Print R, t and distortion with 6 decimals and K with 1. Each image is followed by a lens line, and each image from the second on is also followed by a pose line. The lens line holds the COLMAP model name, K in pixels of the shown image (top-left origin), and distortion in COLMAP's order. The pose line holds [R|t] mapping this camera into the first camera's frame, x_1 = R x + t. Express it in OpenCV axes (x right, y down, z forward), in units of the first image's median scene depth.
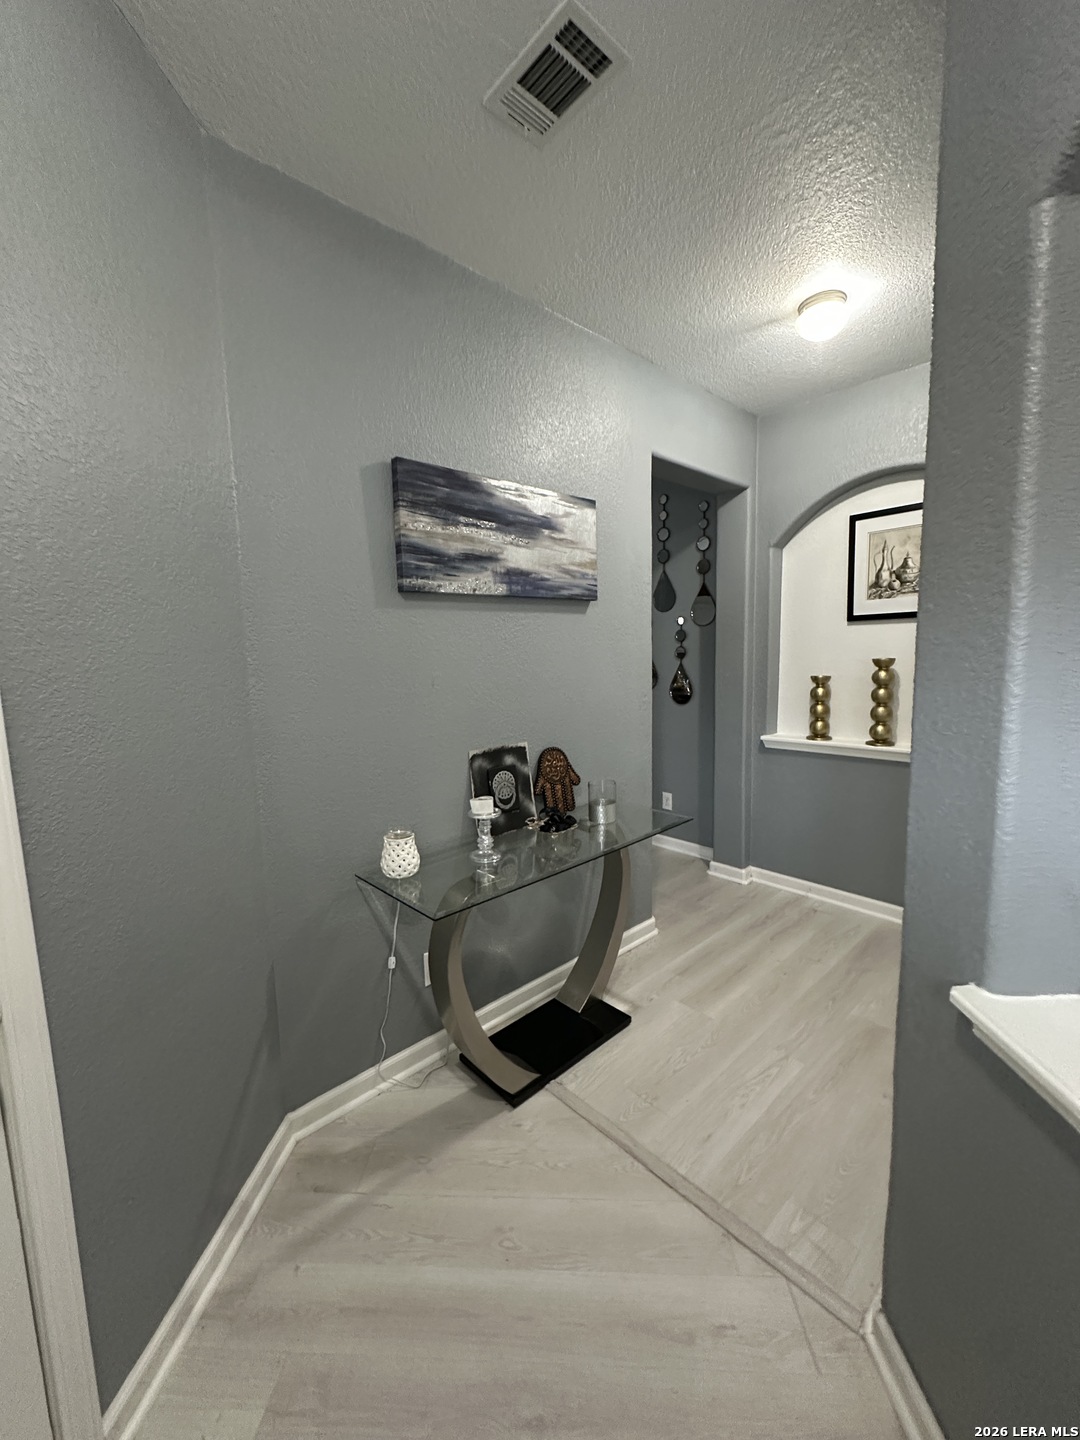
lens RADIAL K [[574.4, 0, 542.0], [0, 574.4, 712.0], [0, 0, 1]] dist [-0.003187, -0.000135]
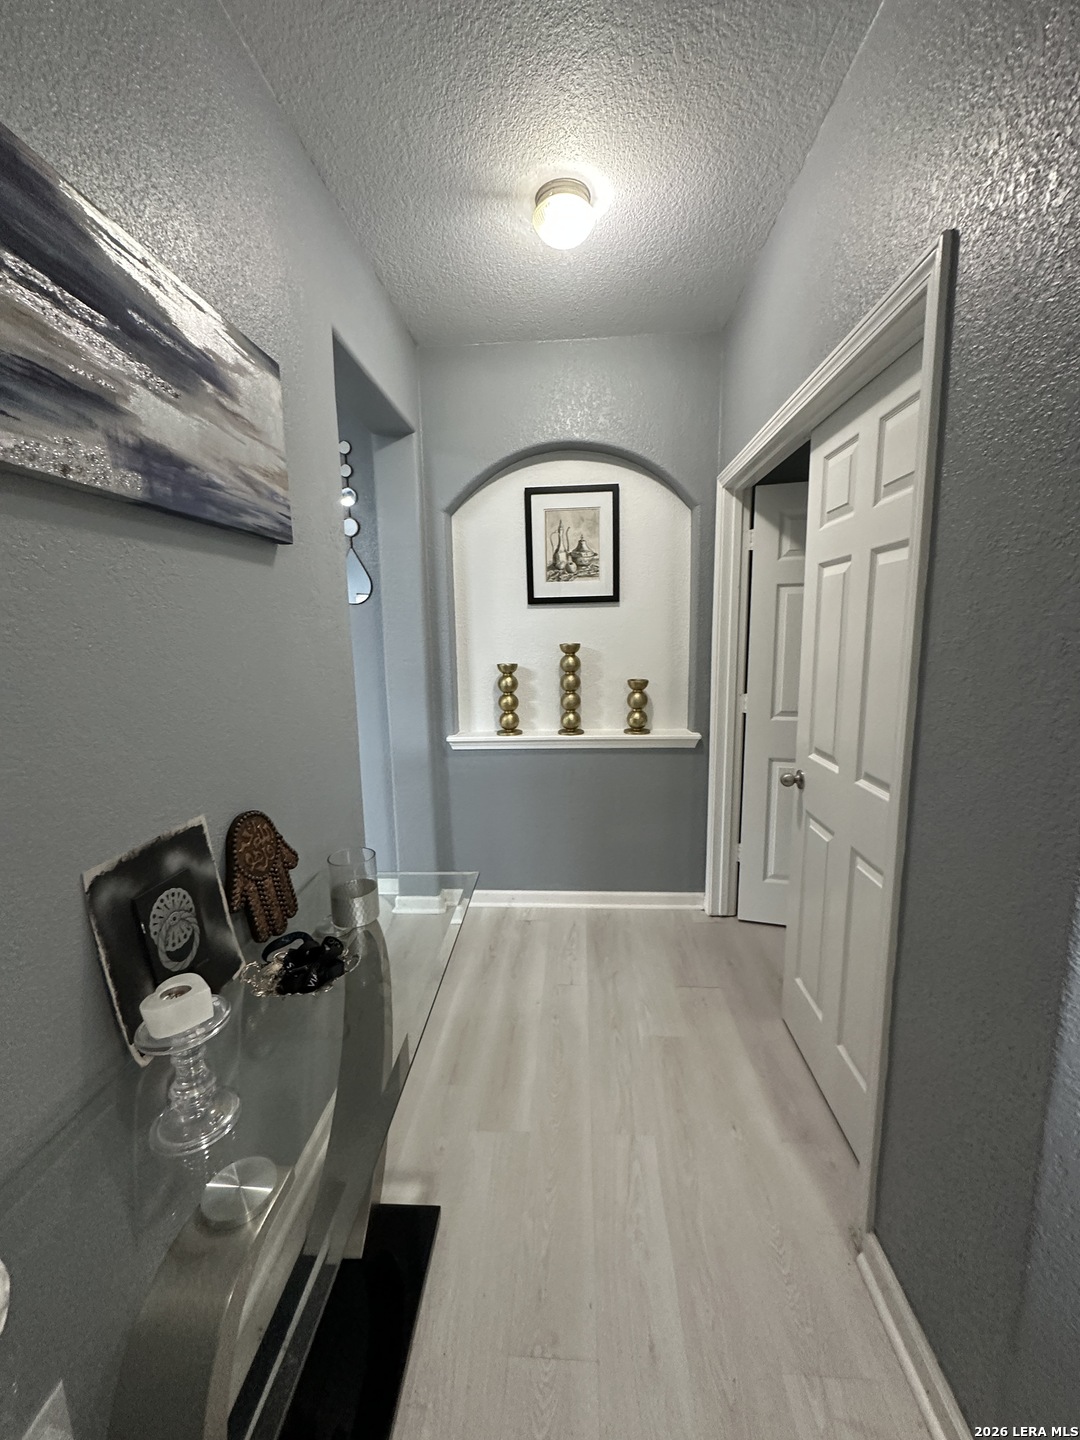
lens RADIAL K [[574.4, 0, 539.2], [0, 574.4, 716.4], [0, 0, 1]] dist [-0.003187, -0.000135]
pose [[0.720256, -0.090811, 0.687739, -0.148696], [0.072853, 0.995814, 0.055193, -0.037654], [-0.689872, 0.010351, 0.723857, 0.438734]]
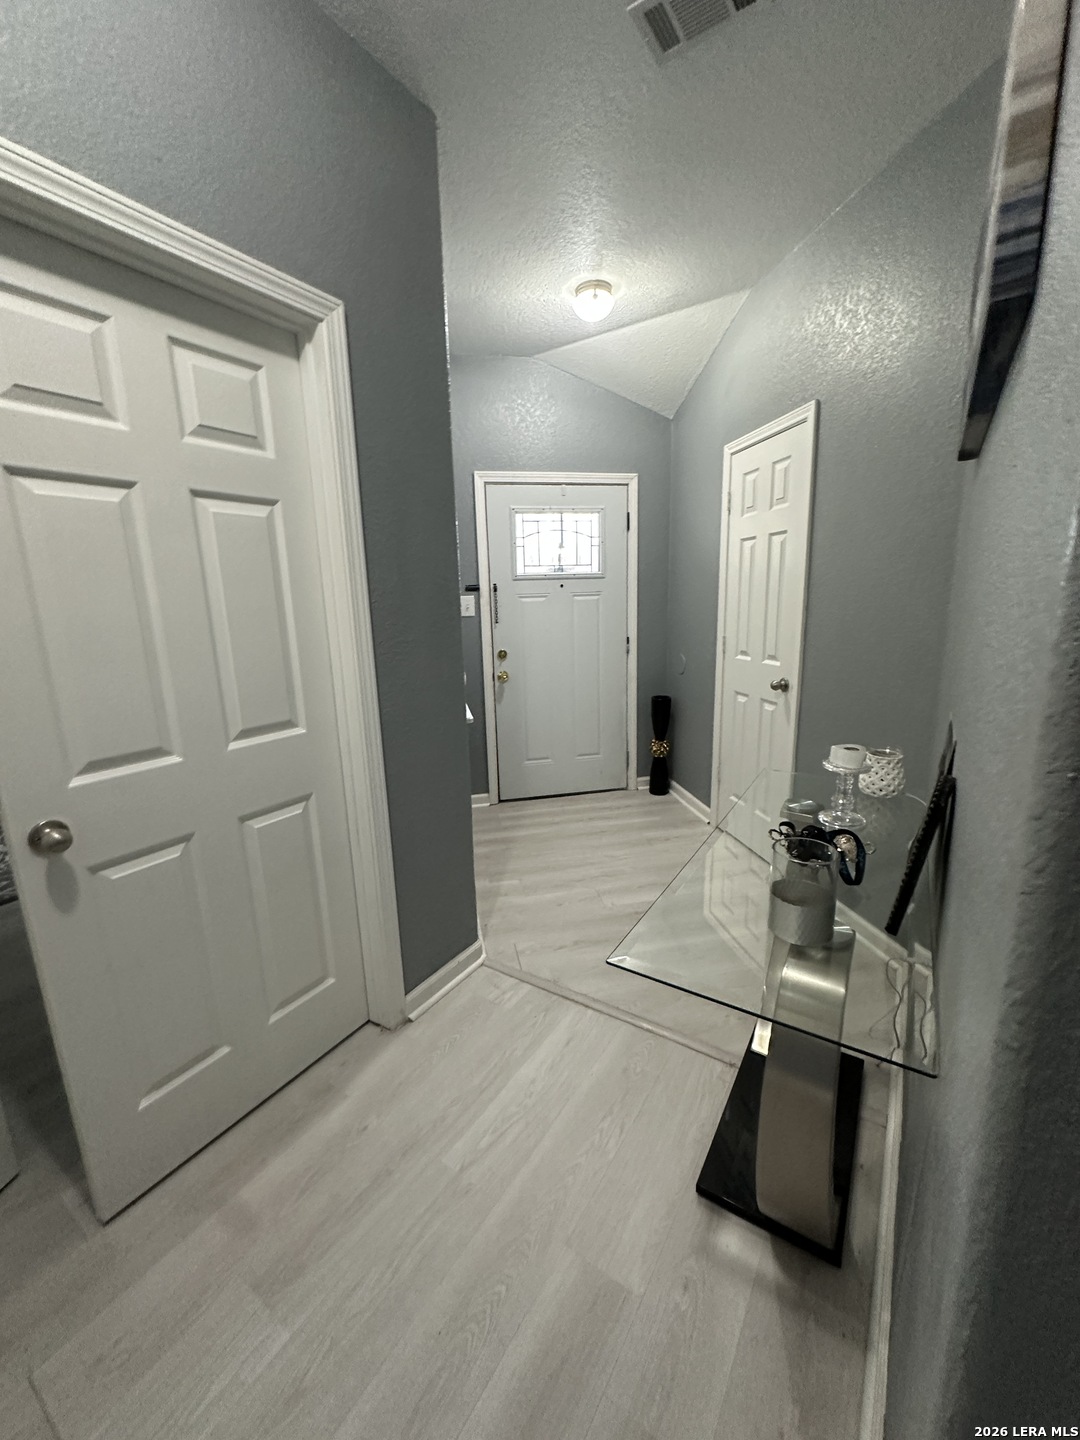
lens RADIAL K [[574.4, 0, 545.9], [0, 574.4, 720.5], [0, 0, 1]] dist [-0.003187, -0.000135]
pose [[-0.967256, 0.099564, -0.233457, 0.380174], [0.021685, 0.948897, 0.314839, -0.111985], [0.252874, 0.299467, -0.919986, 1.308238]]
